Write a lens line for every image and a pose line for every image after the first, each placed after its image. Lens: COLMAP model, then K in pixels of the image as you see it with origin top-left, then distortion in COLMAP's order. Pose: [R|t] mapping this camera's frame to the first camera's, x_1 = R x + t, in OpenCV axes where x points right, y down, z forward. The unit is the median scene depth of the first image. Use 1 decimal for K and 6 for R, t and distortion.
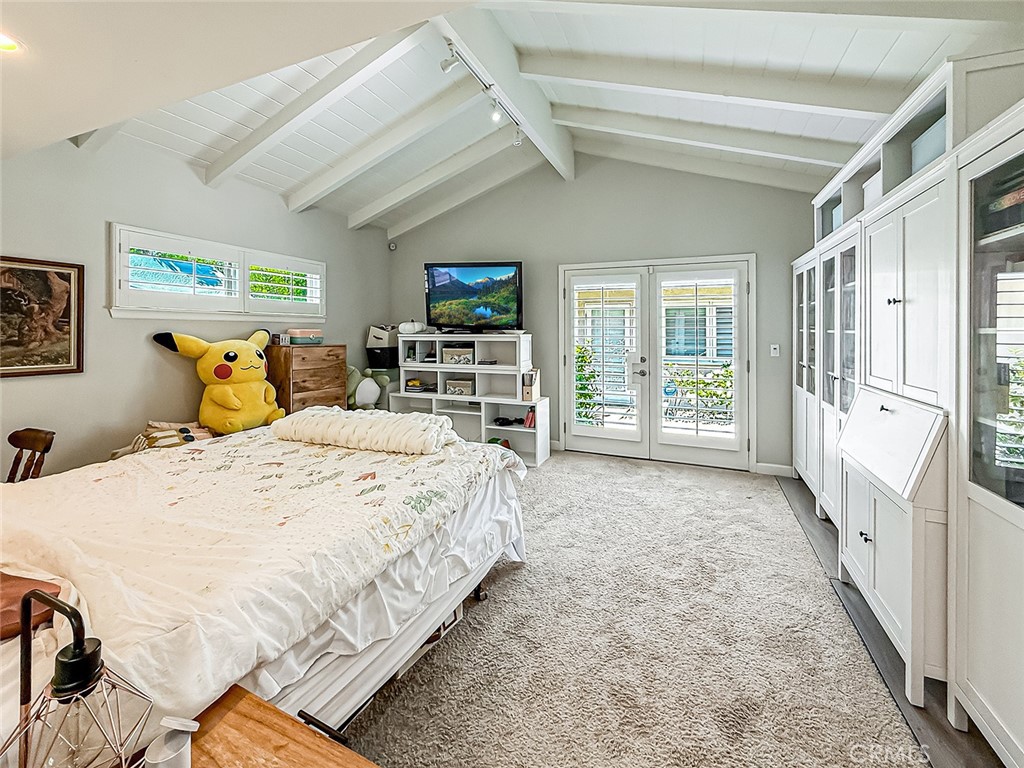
lens RADIAL K [[422.8, 0, 507.8], [0, 422.8, 360.9], [0, 0, 1]] dist [-0.000540, -0.000178]
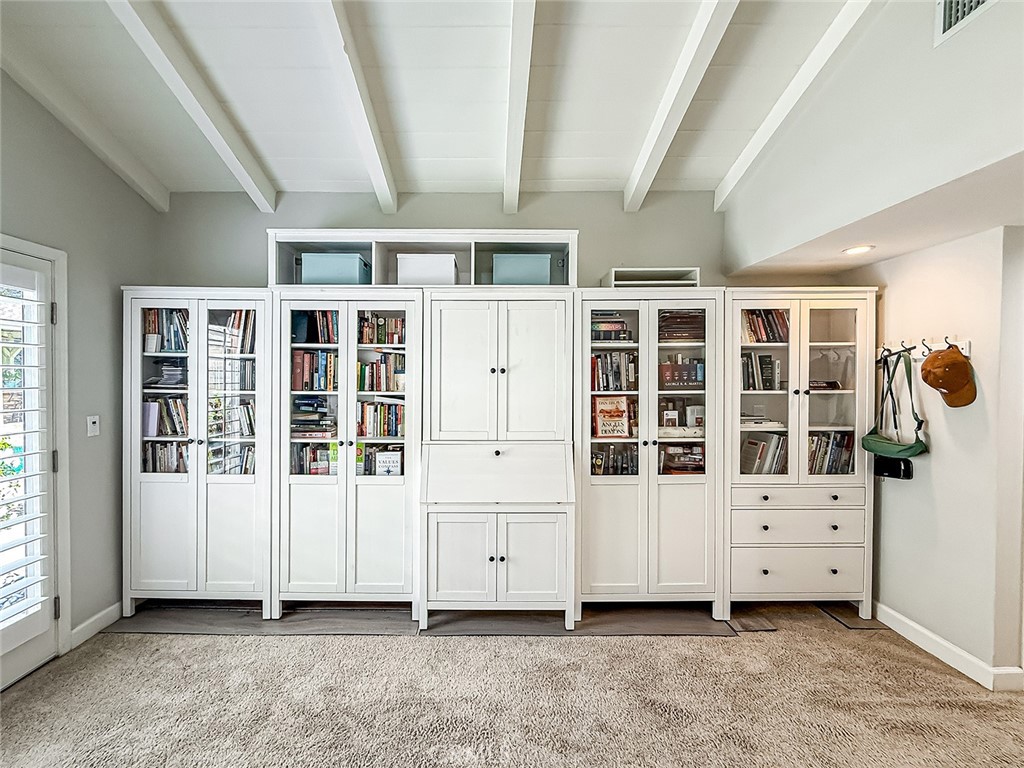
lens RADIAL K [[413.2, 0, 512.0], [0, 413.2, 384.0], [0, 0, 1]] dist [-0.000287, -0.000025]
pose [[-0.395944, -0.010586, 0.918213, -0.211911], [0.063826, 0.997198, 0.039019, -0.105762], [-0.916054, 0.074055, -0.394159, 1.060727]]
